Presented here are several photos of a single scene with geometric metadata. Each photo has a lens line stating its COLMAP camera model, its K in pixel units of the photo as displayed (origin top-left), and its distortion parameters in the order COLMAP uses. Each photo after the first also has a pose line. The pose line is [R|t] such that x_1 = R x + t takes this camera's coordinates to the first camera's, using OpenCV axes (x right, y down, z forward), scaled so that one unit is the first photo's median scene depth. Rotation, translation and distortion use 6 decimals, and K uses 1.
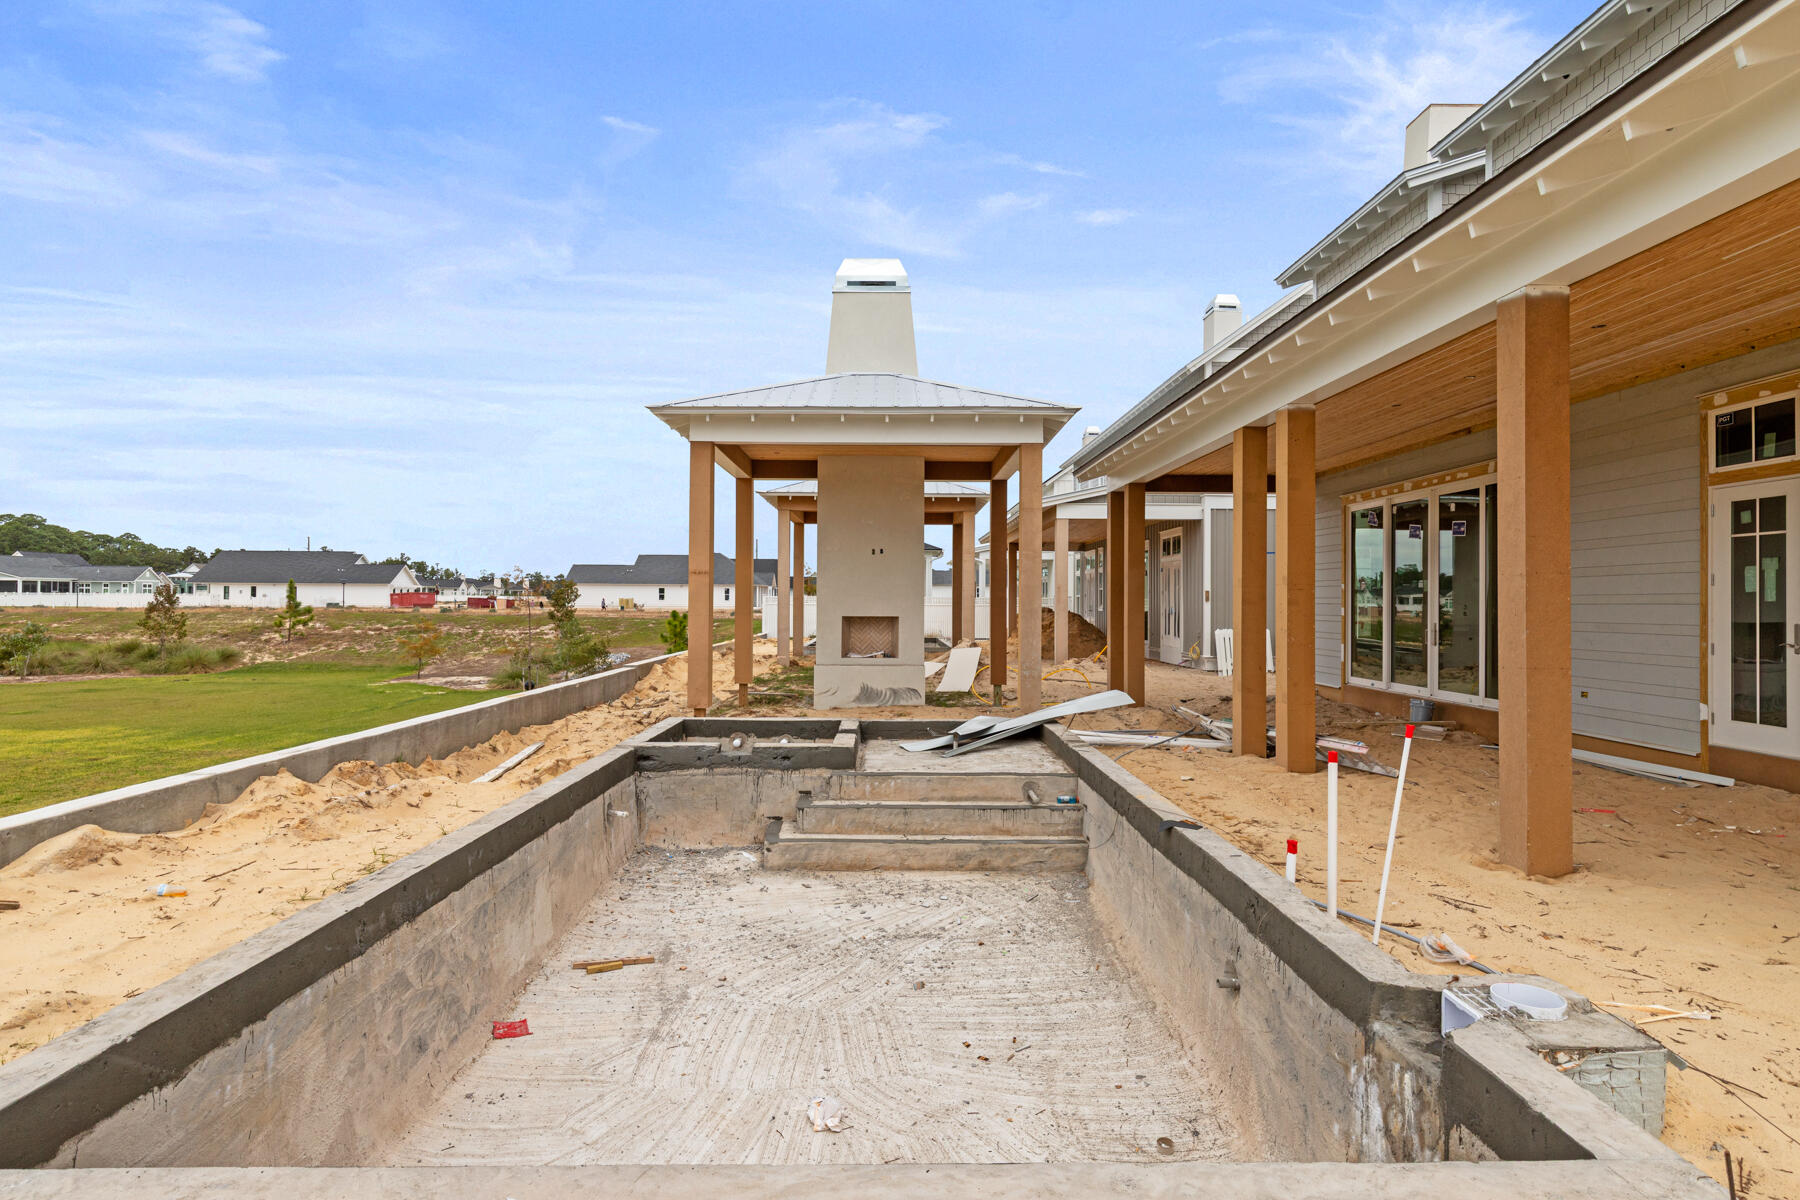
lens RADIAL K [[949.4, 0, 896.5], [0, 949.4, 589.1], [0, 0, 1]] dist [-0.003246, -0.000313]
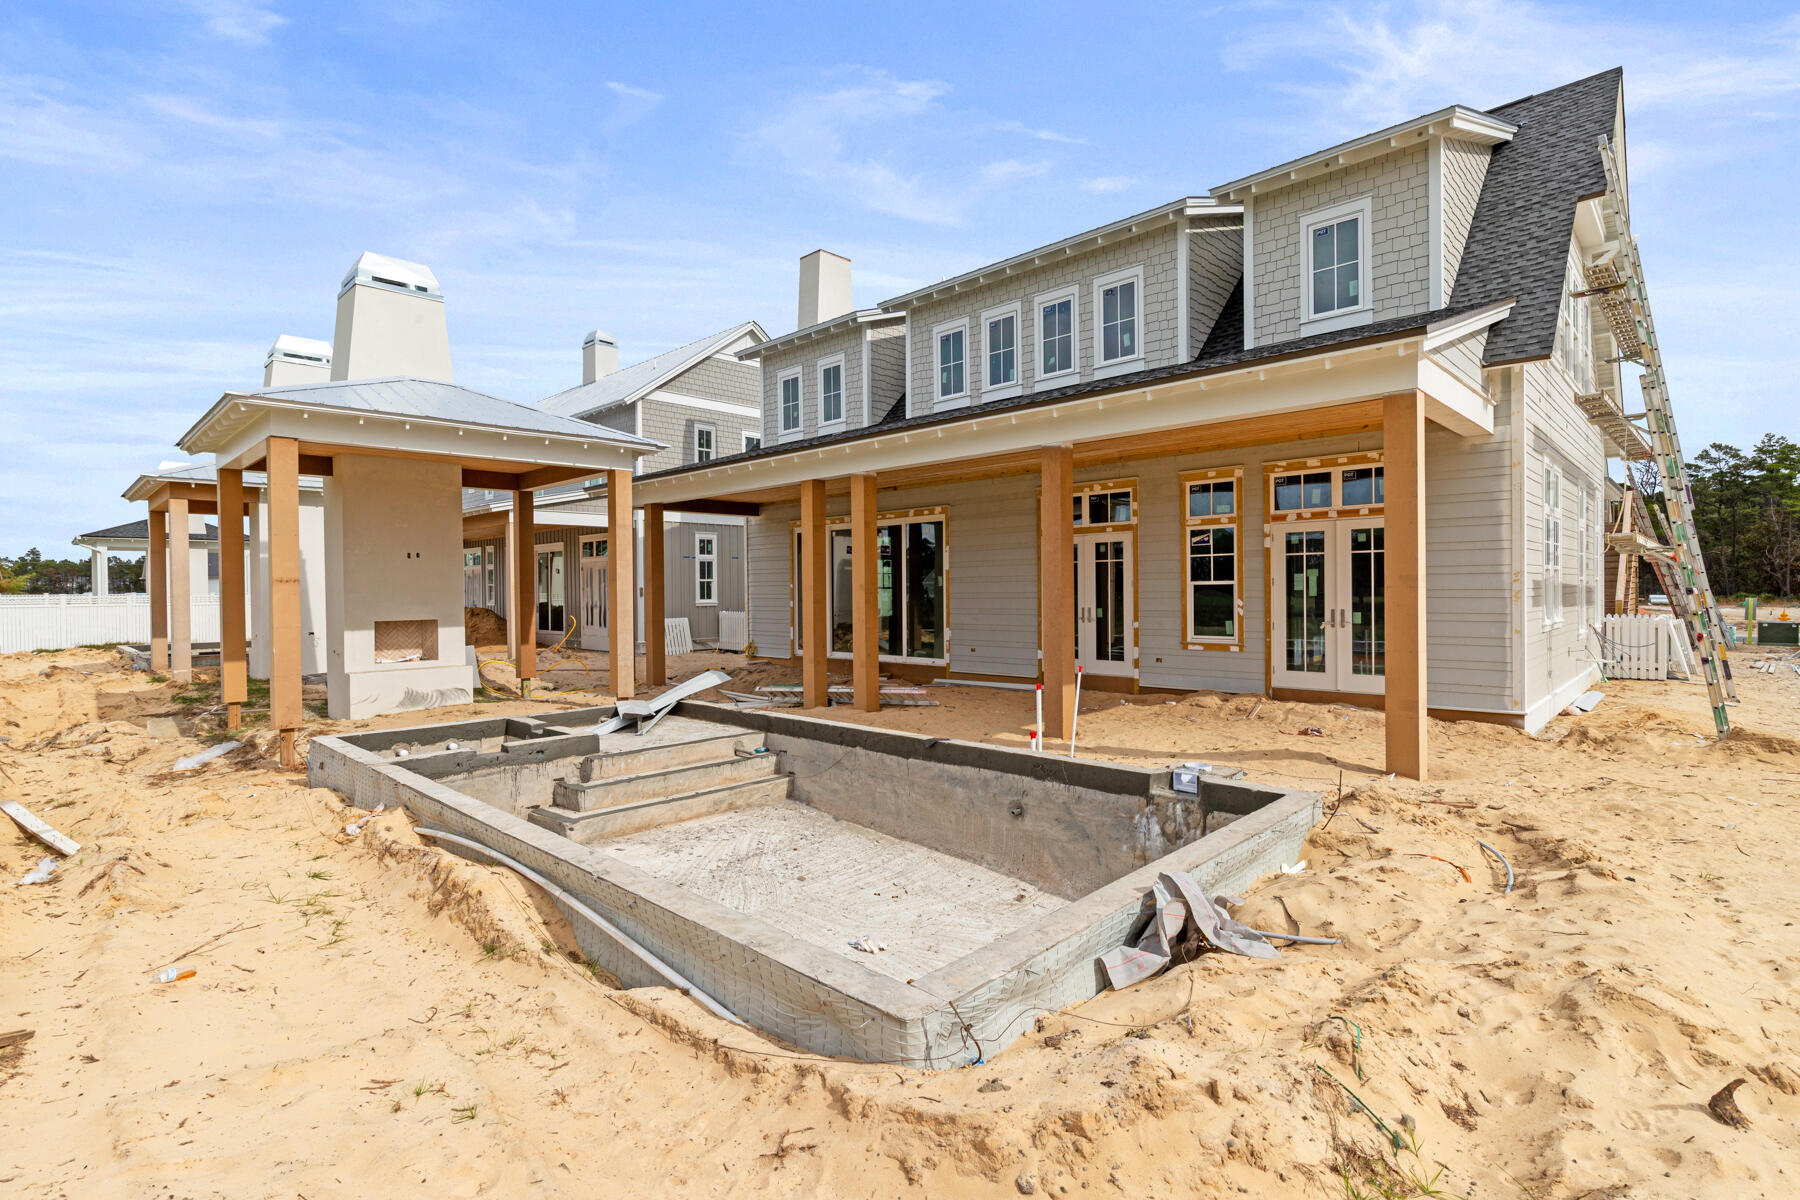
lens RADIAL K [[856.8, 0, 902.9], [0, 856.8, 600.4], [0, 0, 1]] dist [0.000772, 0.000108]
pose [[0.694017, -0.021578, 0.719635, -0.597817], [0.003661, 0.999644, 0.026444, -0.027096], [-0.719949, -0.015718, 0.693848, -0.000478]]
